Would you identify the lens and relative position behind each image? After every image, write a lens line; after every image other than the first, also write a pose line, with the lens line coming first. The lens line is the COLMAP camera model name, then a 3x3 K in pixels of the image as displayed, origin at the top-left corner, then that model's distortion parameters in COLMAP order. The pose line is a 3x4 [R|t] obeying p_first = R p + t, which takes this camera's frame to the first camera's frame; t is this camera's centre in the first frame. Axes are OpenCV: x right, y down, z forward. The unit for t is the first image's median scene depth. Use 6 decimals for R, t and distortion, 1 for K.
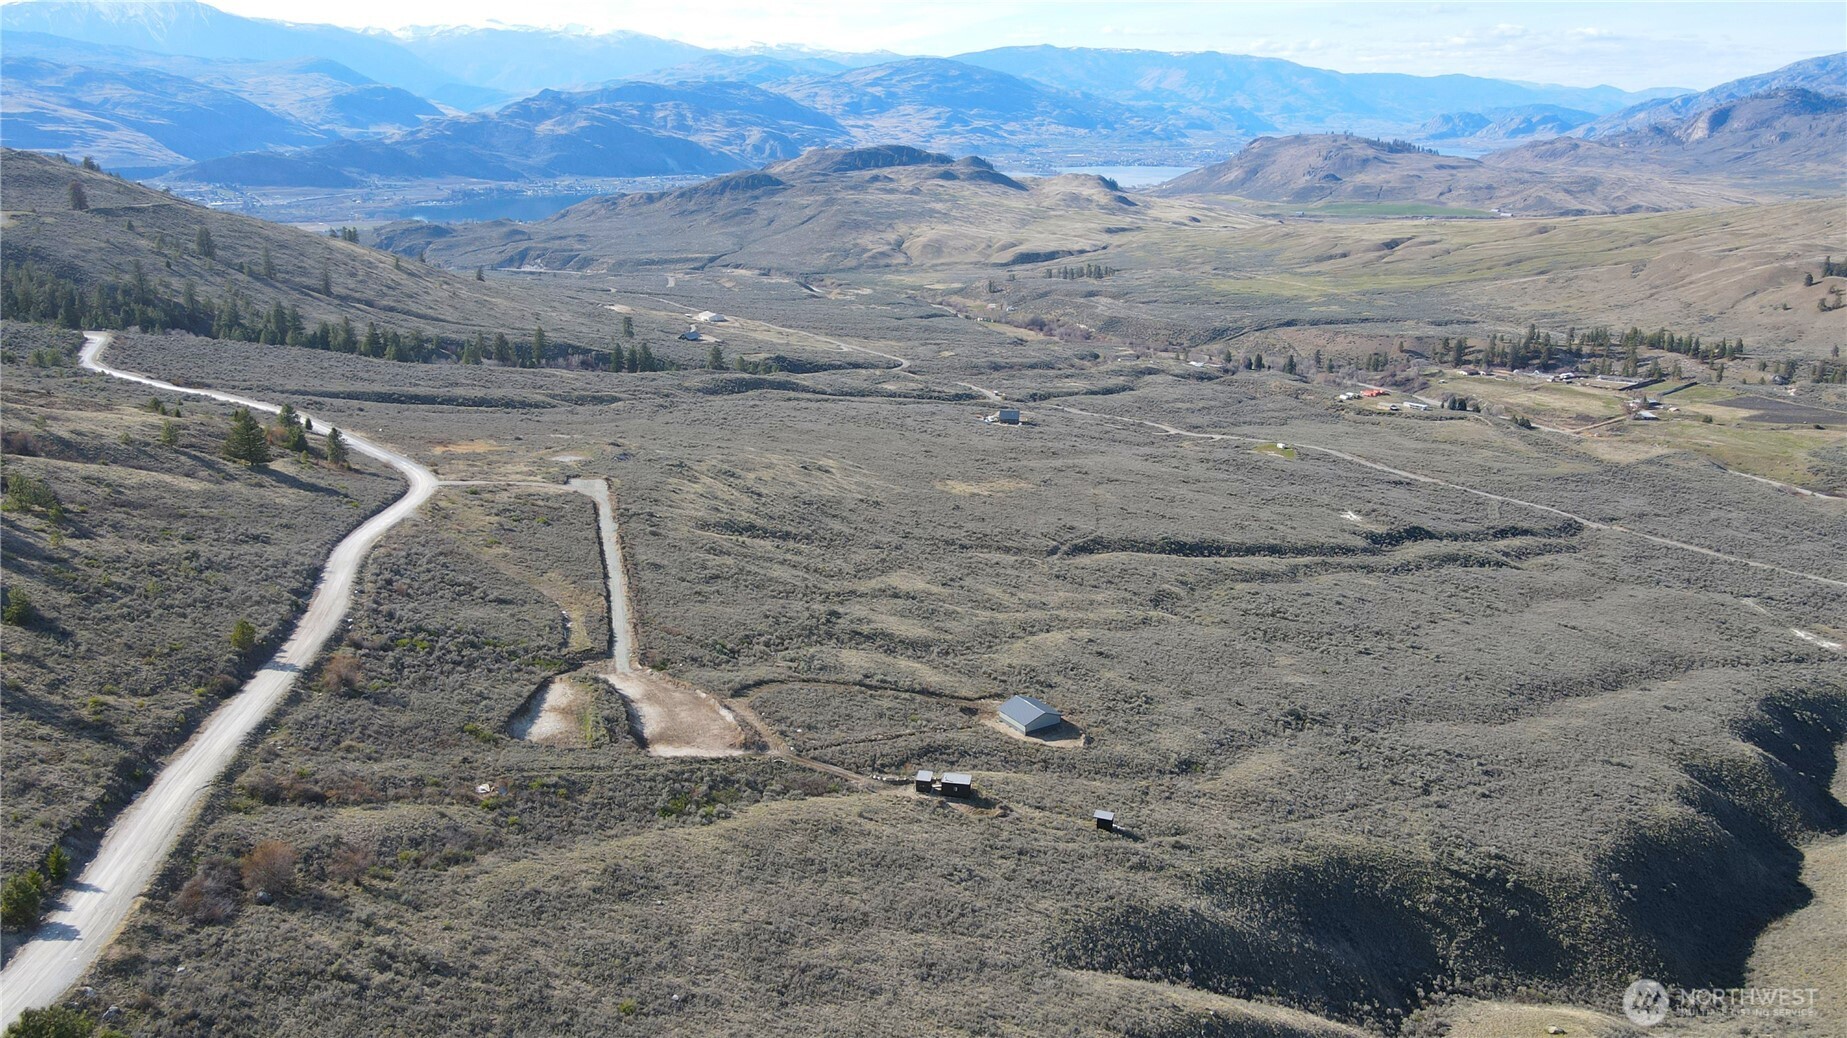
lens RADIAL K [[1366.8, 0, 922.1], [0, 1366.8, 515.9], [0, 0, 1]] dist [-0.000281, 0.033698]
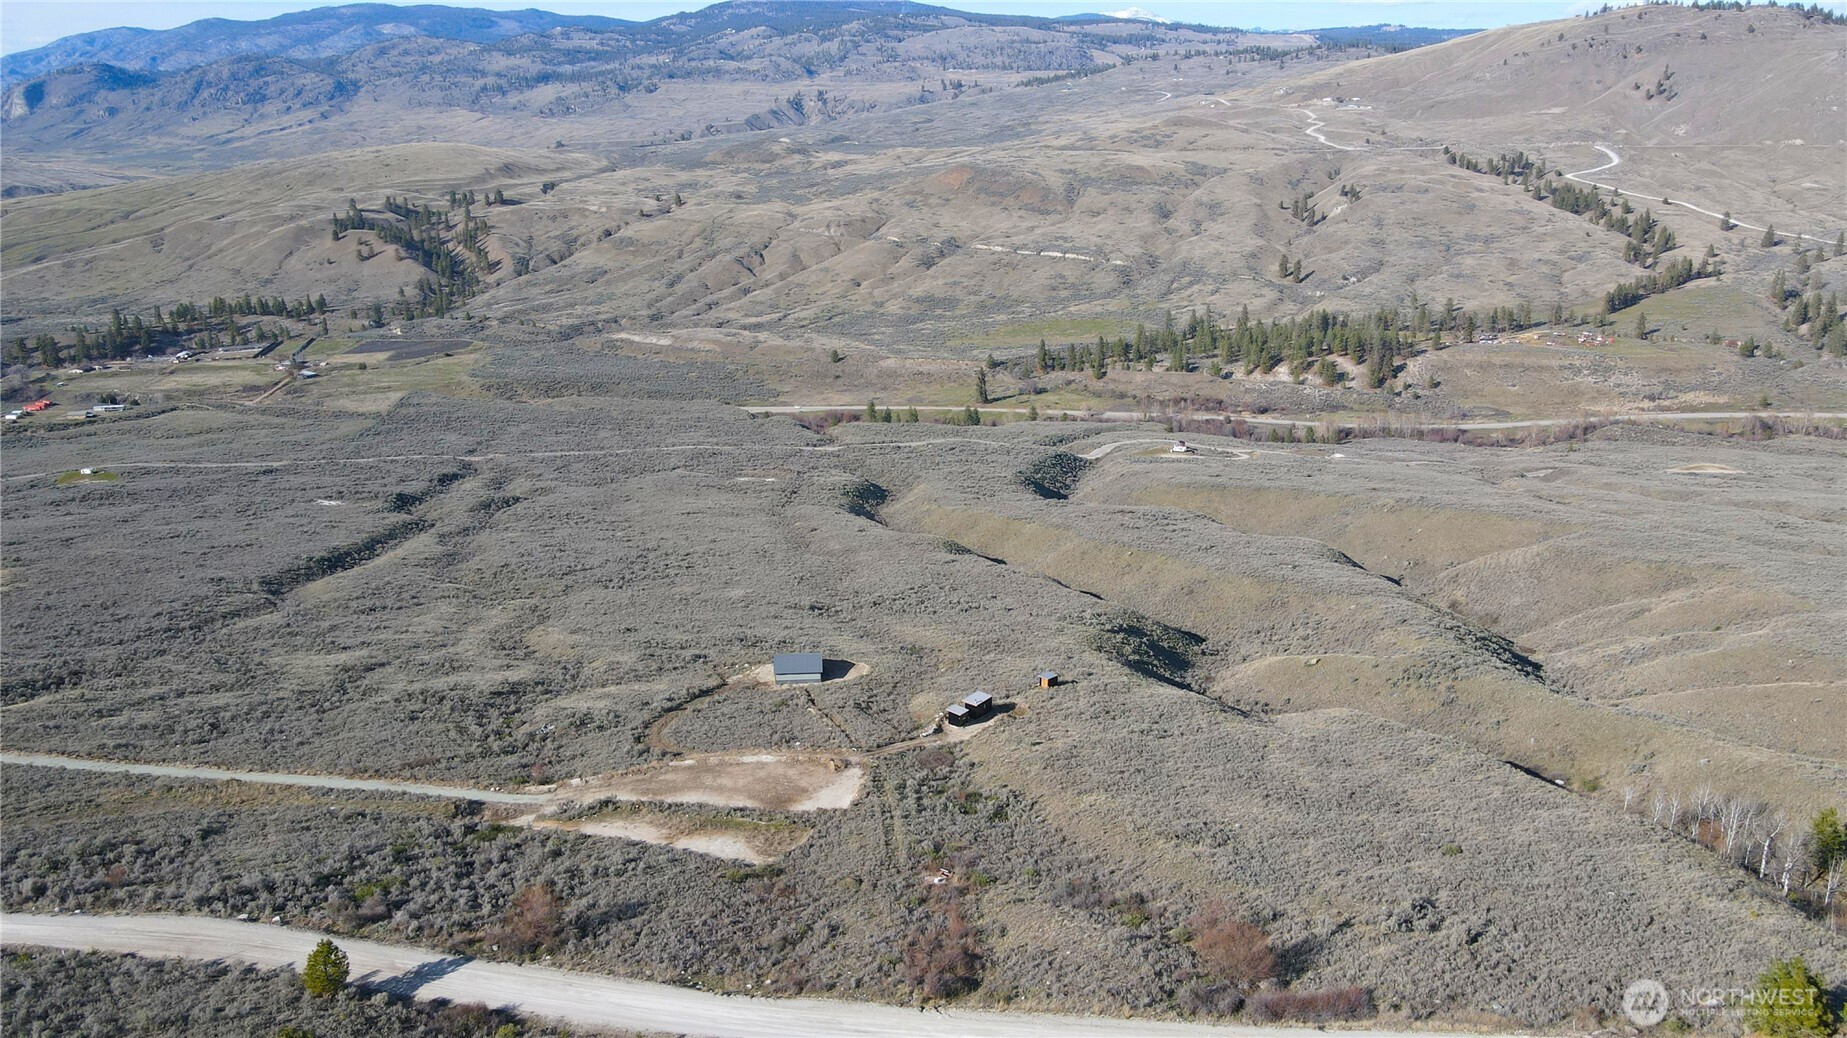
lens RADIAL K [[1351.6, 0, 913.3], [0, 1351.6, 546.1], [0, 0, 1]] dist [0.001645, 0.047102]
pose [[0.466787, -0.295464, 0.833553, -0.100866], [0.264751, 0.945999, 0.187063, -0.013804], [-0.843811, 0.133366, 0.519805, 0.065091]]
